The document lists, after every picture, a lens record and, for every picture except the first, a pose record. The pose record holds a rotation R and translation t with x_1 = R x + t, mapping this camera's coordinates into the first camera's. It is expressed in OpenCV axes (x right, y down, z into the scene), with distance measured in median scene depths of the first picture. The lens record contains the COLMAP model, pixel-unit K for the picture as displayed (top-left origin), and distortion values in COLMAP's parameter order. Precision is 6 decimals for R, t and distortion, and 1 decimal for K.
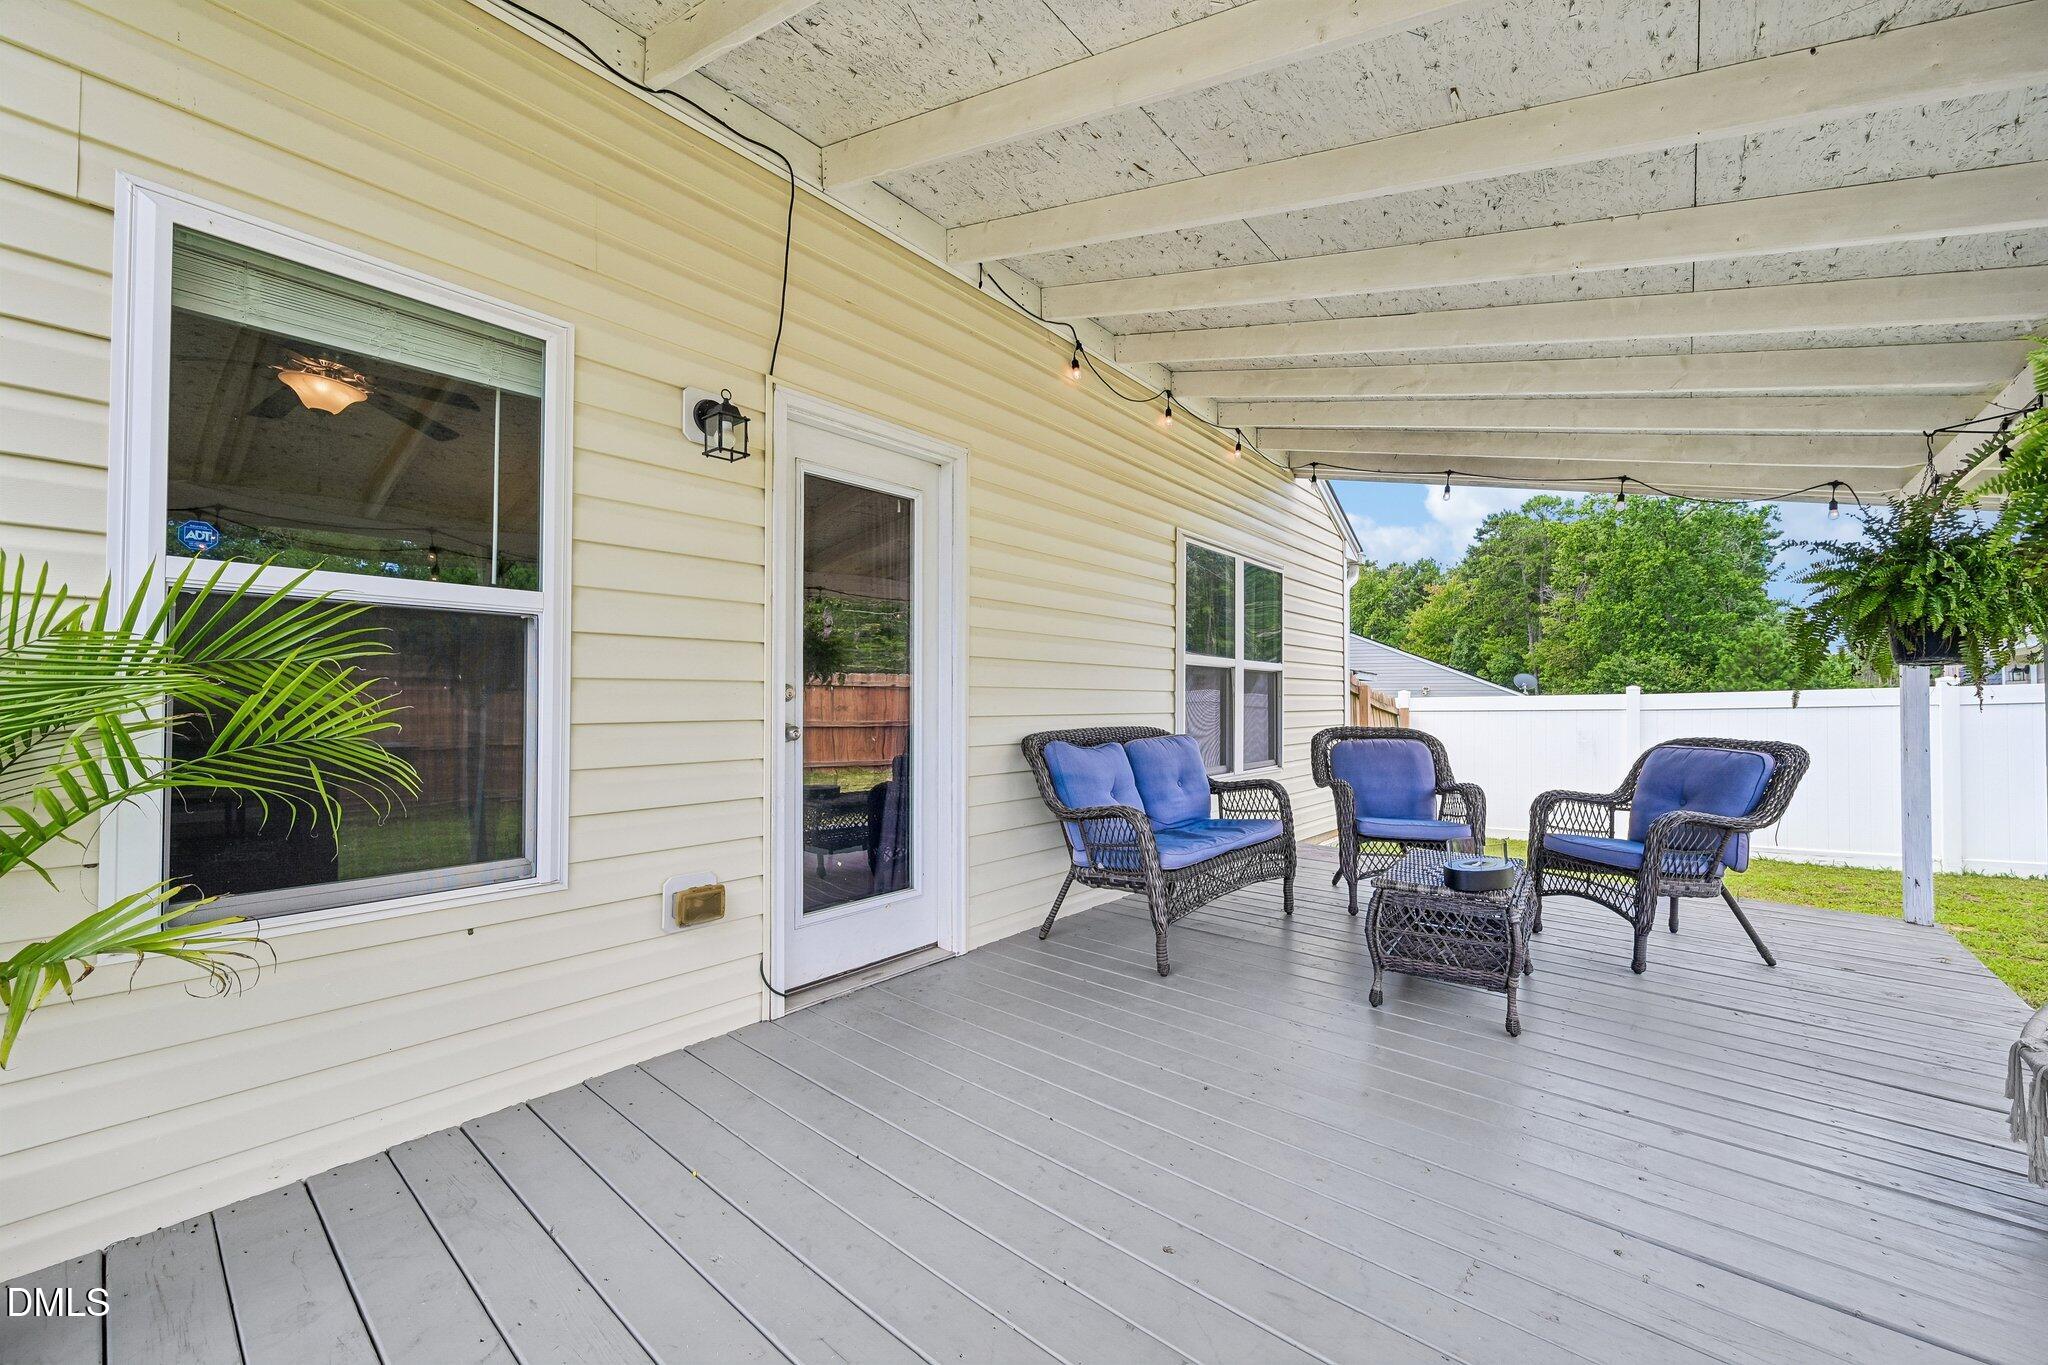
lens RADIAL K [[818.7, 0, 1026.9], [0, 818.7, 687.2], [0, 0, 1]] dist [-0.002148, 0.001913]
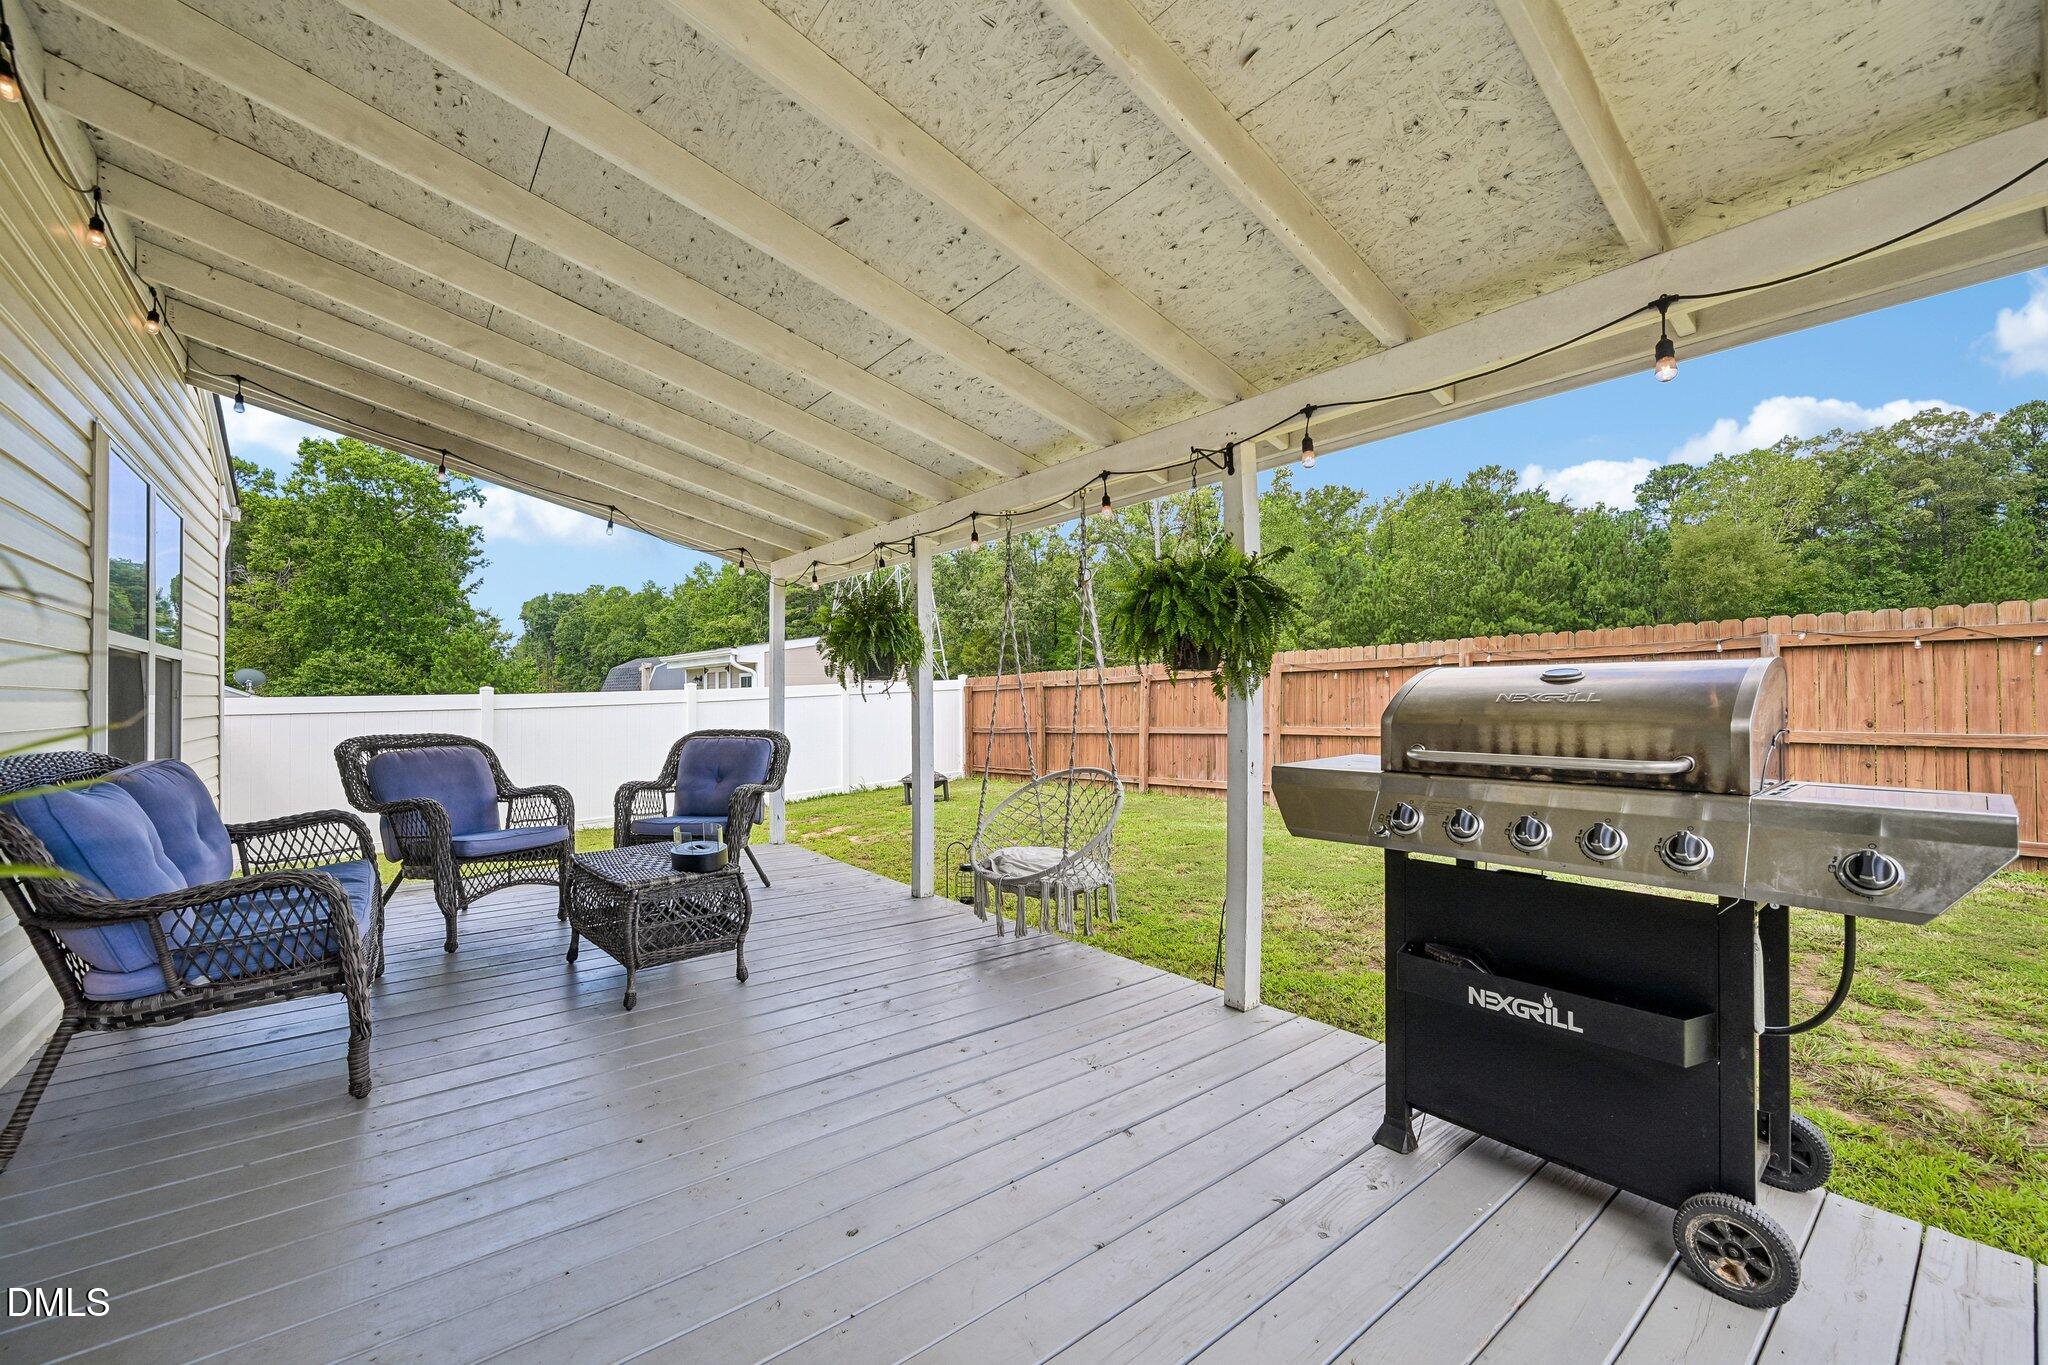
lens RADIAL K [[818.7, 0, 1029.9], [0, 818.7, 693.4], [0, 0, 1]] dist [-0.002148, 0.001913]
pose [[0.172427, 0.002461, 0.985019, -0.235414], [-0.011562, 0.999933, -0.000475, -0.000530], [-0.984955, -0.011307, 0.172443, 0.173970]]
